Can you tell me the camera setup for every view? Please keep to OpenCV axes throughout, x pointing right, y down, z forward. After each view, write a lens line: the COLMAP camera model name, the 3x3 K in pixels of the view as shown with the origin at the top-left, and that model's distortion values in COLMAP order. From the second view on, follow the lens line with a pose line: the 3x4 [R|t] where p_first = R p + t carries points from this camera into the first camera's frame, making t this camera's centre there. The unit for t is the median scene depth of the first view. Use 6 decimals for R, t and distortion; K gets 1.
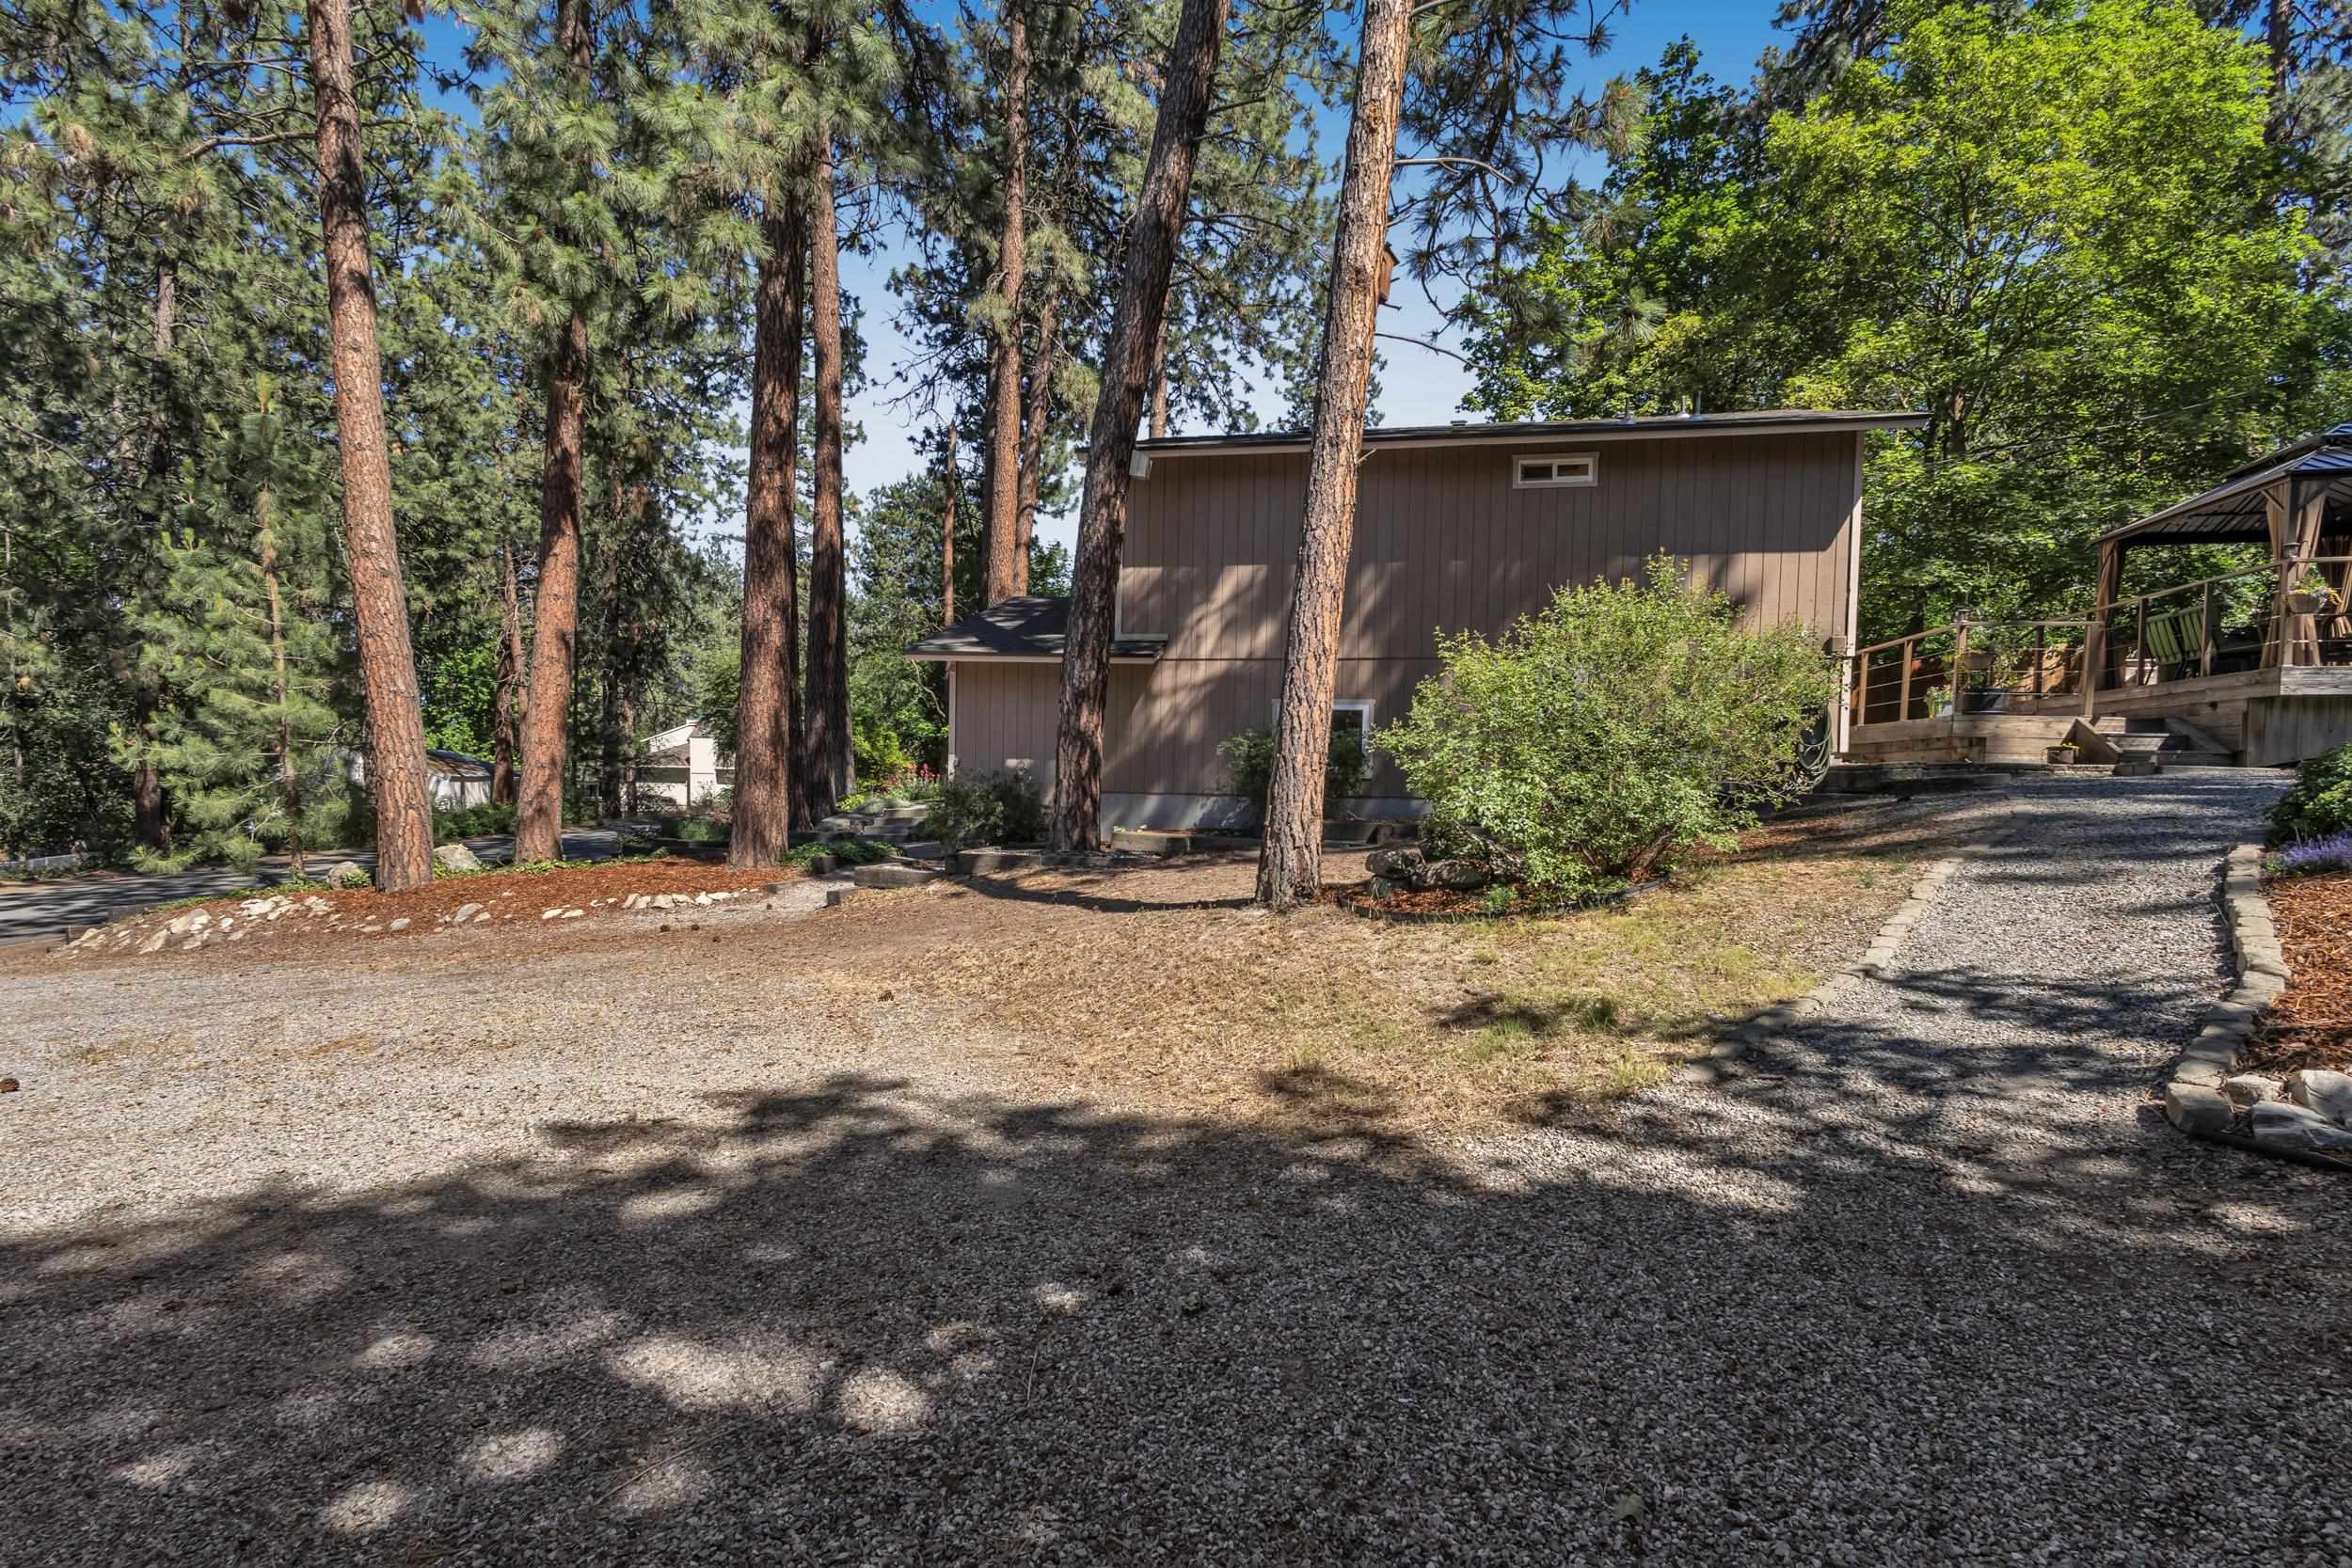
lens RADIAL K [[1100.0, 0, 1179.1], [0, 1100.0, 784.5], [0, 0, 1]] dist [0.012597, -0.003794]
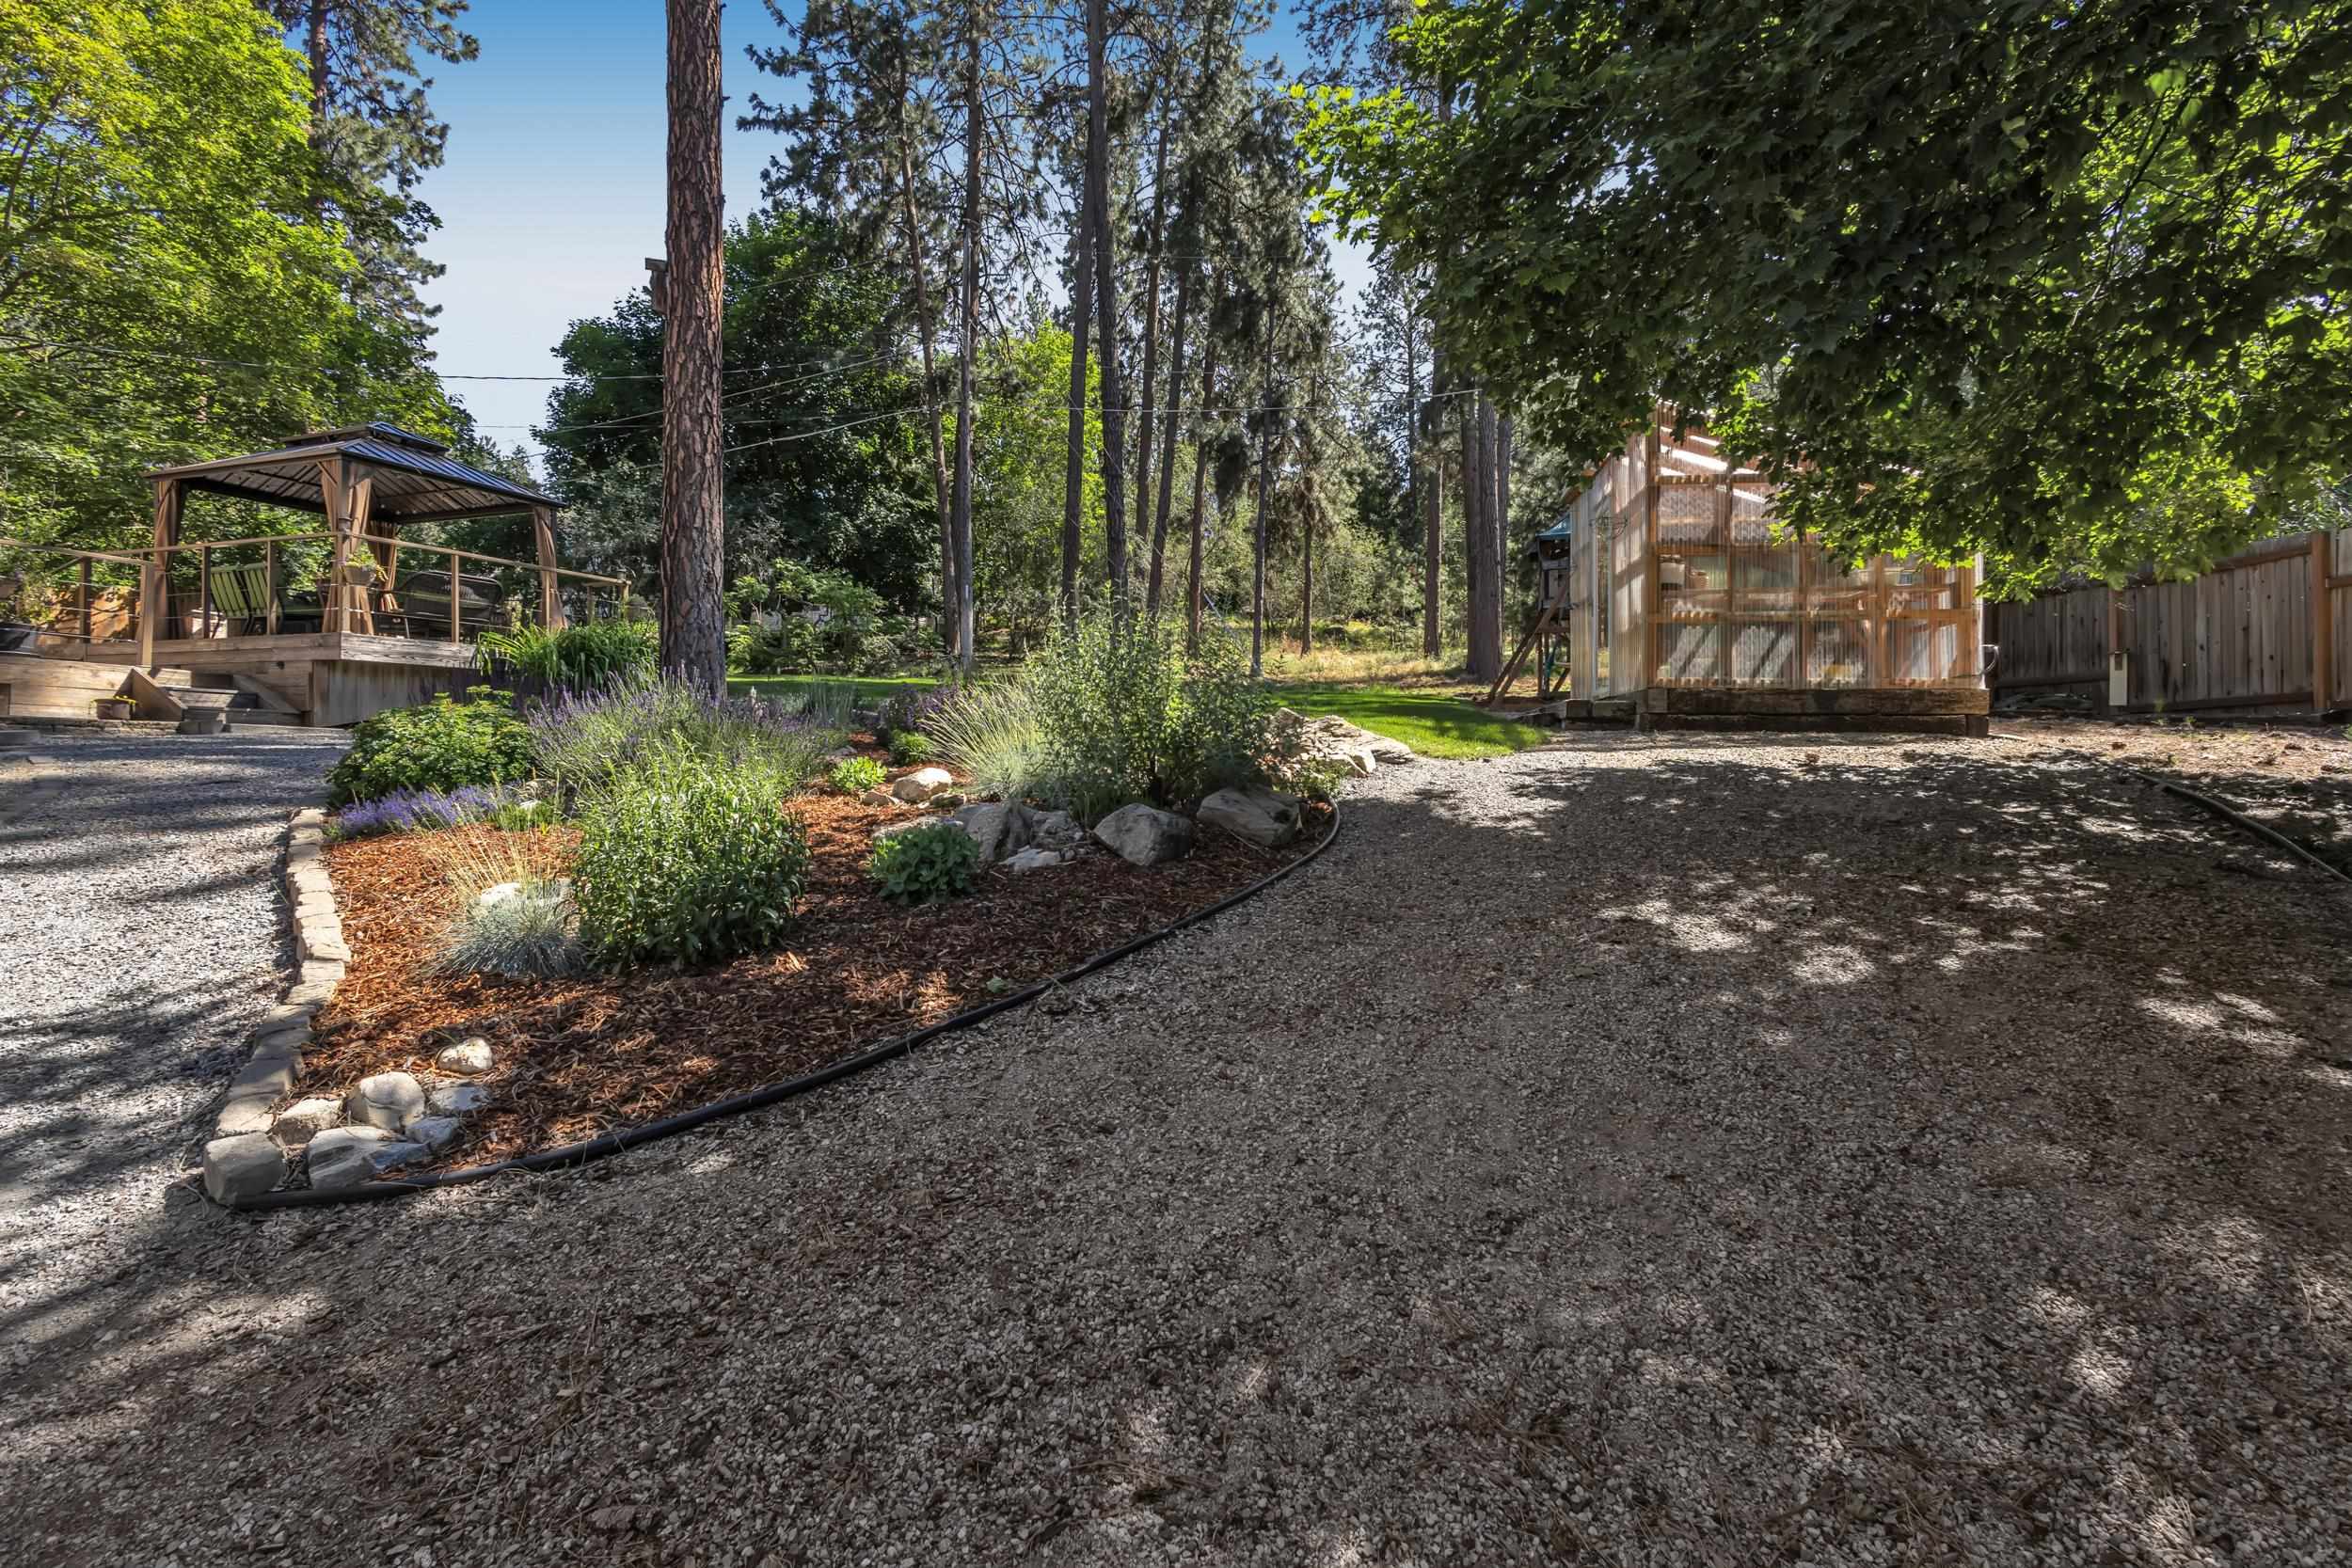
lens RADIAL K [[988.1, 0, 1174.7], [0, 988.1, 794.4], [0, 0, 1]] dist [0.013690, -0.005963]
pose [[0.099842, -0.052592, 0.993612, 0.109749], [-0.002141, 0.998588, 0.053071, -0.003357], [-0.995001, -0.007426, 0.099588, 0.101833]]
